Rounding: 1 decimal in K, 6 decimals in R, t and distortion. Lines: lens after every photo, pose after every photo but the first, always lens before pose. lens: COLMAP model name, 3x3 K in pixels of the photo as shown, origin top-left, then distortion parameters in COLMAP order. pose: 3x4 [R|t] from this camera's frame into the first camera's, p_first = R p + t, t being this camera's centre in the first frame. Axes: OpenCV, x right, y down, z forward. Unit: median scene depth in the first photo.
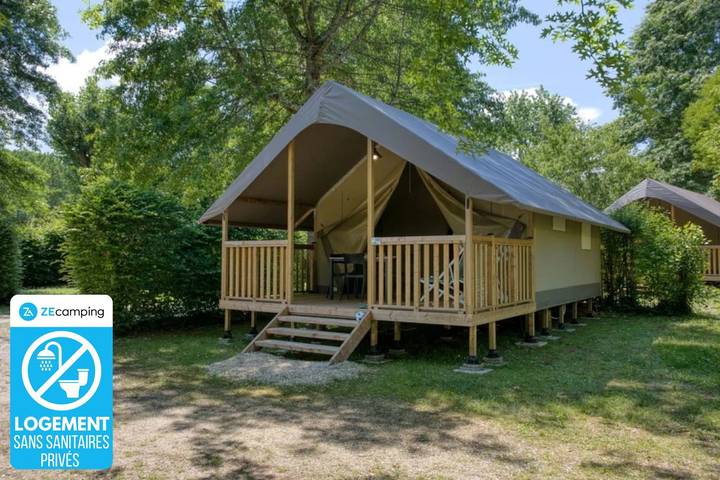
lens RADIAL K [[351.5, 0, 360.0], [0, 351.5, 240.1], [0, 0, 1]] dist [-0.000247, 0.000254]
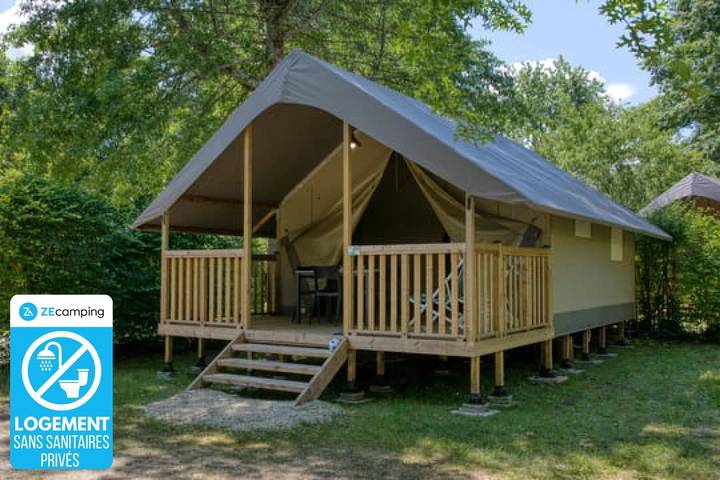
lens RADIAL K [[351.5, 0, 360.0], [0, 351.5, 240.2], [0, 0, 1]] dist [-0.000247, 0.000254]
pose [[1.000000, -0.000046, -0.000070, 0.059392], [0.000046, 1.000000, 0.000358, -0.020687], [0.000070, -0.000358, 1.000000, 0.199911]]
